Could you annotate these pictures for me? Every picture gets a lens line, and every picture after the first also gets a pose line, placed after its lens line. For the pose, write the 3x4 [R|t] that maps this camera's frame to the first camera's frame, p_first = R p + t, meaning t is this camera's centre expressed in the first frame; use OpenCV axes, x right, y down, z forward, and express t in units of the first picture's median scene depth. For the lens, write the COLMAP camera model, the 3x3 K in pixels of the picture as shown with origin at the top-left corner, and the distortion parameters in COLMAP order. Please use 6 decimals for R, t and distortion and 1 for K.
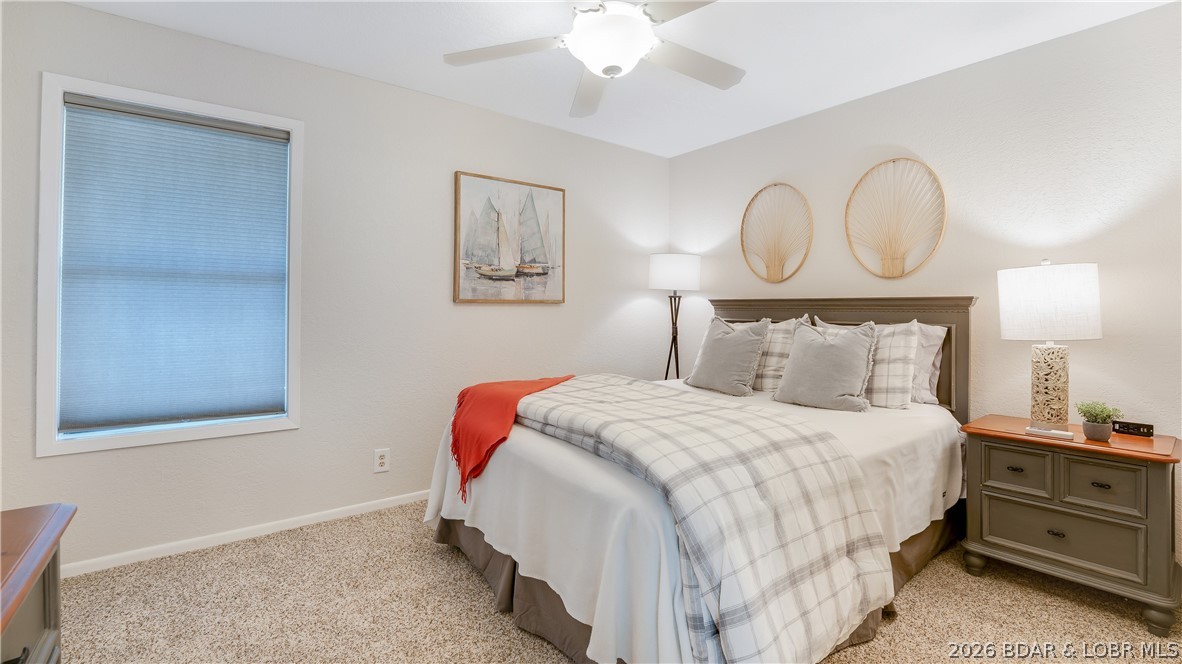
lens RADIAL K [[489.9, 0, 590.8], [0, 489.9, 324.5], [0, 0, 1]] dist [-0.024914, 0.000190]
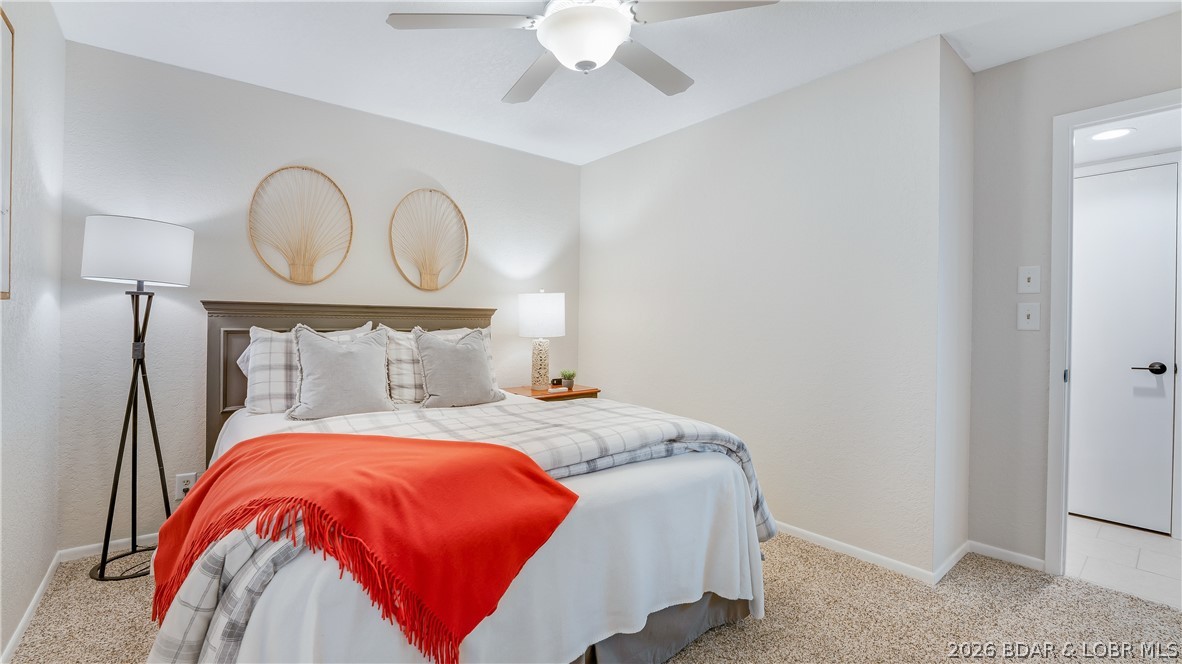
lens RADIAL K [[489.9, 0, 590.8], [0, 489.9, 324.5], [0, 0, 1]] dist [-0.024914, 0.000190]
pose [[0.046599, -0.015250, 0.998797, -0.495956], [0.016346, 0.999761, 0.014502, -0.021879], [-0.998780, 0.015651, 0.046837, 0.514181]]
